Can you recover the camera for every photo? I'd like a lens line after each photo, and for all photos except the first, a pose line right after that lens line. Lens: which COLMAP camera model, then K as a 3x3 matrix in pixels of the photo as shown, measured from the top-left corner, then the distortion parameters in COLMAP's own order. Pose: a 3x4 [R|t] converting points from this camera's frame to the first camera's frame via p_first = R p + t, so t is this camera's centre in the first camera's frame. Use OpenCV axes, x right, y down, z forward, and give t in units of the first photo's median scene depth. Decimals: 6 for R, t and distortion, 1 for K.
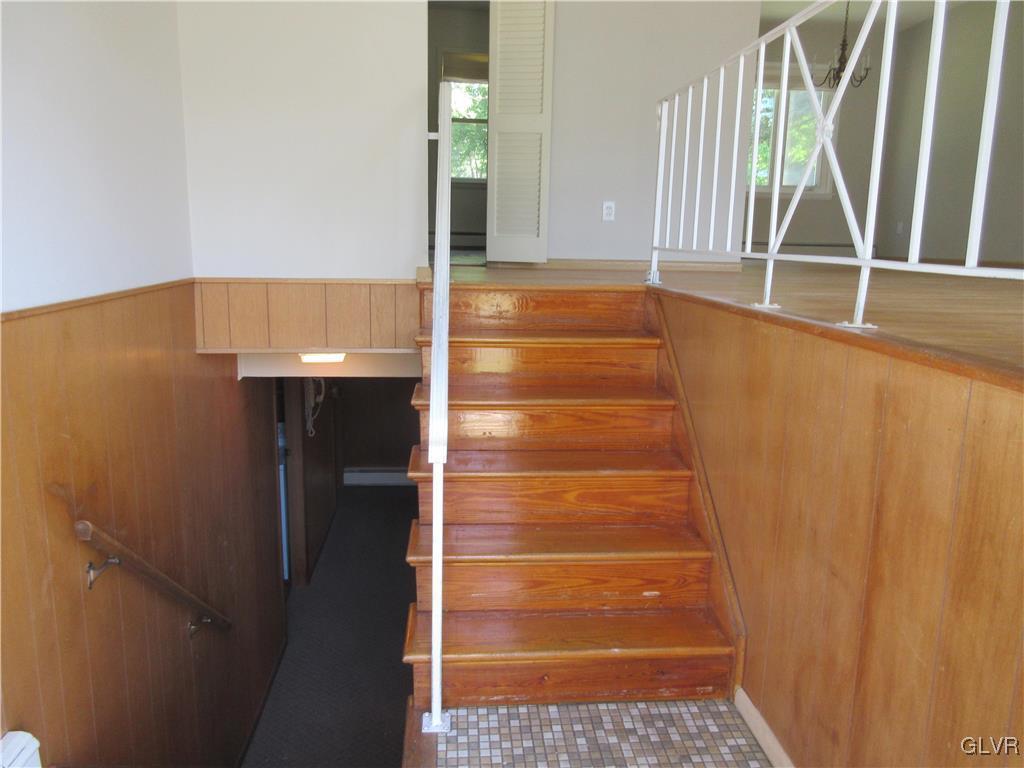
lens RADIAL K [[761.7, 0, 512.0], [0, 761.7, 384.0], [0, 0, 1]] dist [-0.007571, 0.035346]
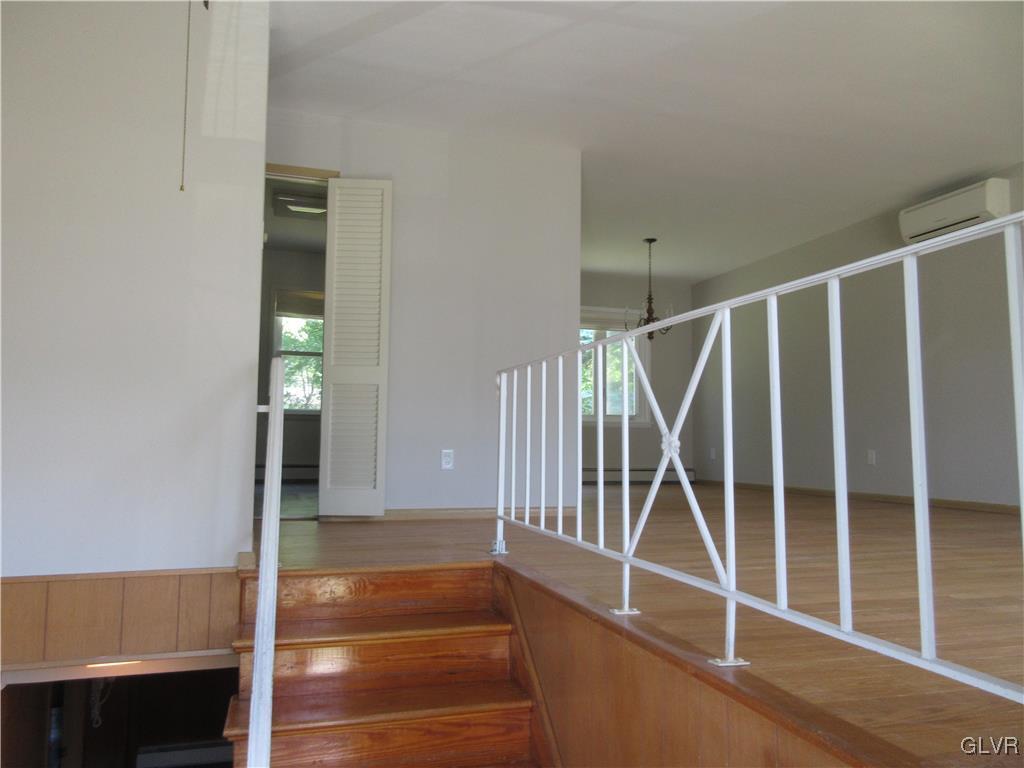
lens RADIAL K [[759.4, 0, 512.0], [0, 759.4, 384.0], [0, 0, 1]] dist [0.000842, 0.004829]
pose [[0.976468, 0.008682, 0.215490, -0.006361], [0.048026, 0.965345, -0.256521, -0.100503], [-0.210249, 0.260834, 0.942211, 0.049655]]
